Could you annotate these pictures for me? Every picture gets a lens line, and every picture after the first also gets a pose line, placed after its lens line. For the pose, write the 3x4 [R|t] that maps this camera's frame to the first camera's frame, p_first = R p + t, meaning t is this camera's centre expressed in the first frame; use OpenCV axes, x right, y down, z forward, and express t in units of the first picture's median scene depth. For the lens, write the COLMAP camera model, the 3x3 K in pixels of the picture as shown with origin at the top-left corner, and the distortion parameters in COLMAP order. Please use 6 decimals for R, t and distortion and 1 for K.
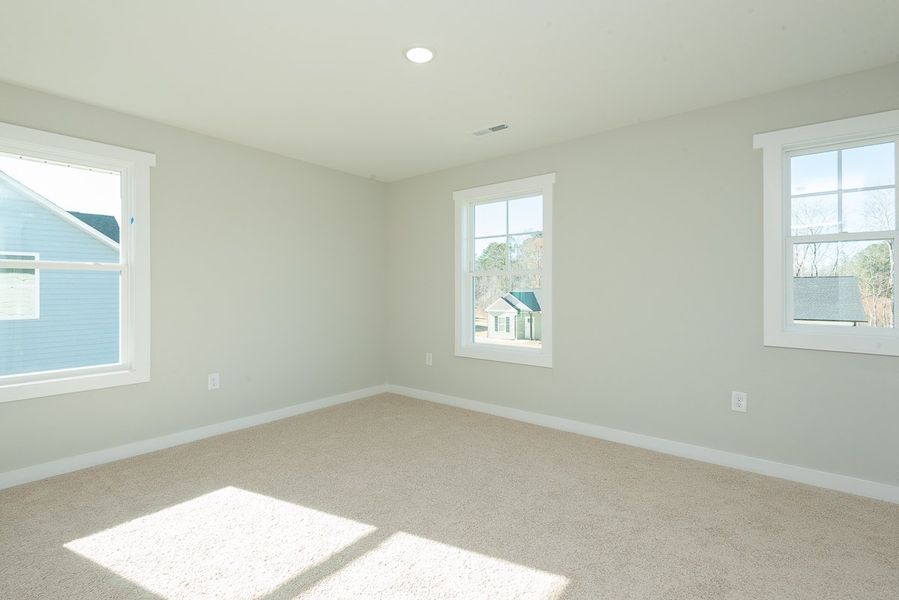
lens RADIAL K [[403.2, 0, 452.1], [0, 403.2, 289.8], [0, 0, 1]] dist [-0.001953, -0.000966]
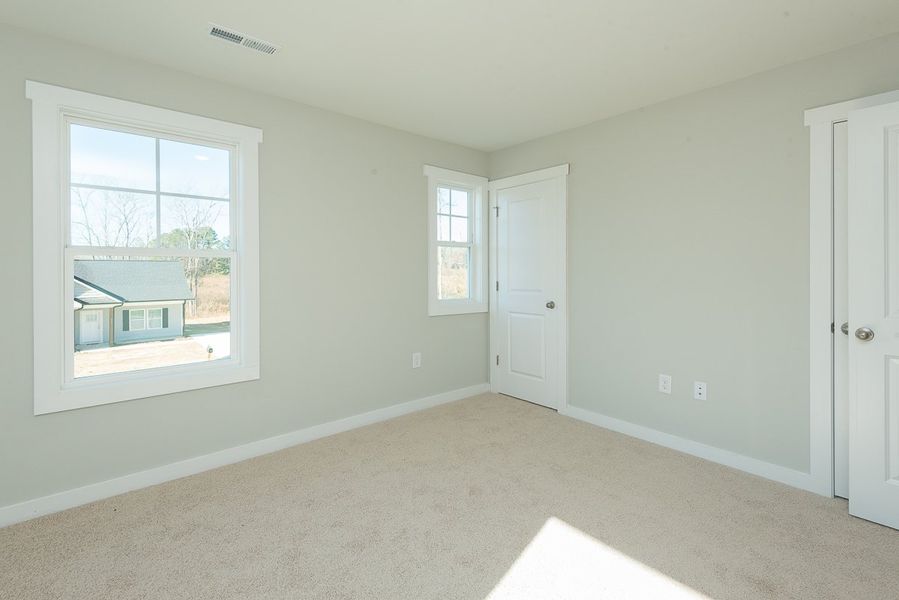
lens RADIAL K [[431.5, 0, 452.1], [0, 431.5, 272.6], [0, 0, 1]] dist [0.038108, -0.000804]
pose [[0.169701, -0.004807, 0.985484, -0.679553], [-0.000053, 0.999988, 0.004887, -0.021343], [-0.985496, -0.000882, 0.169699, 0.637484]]
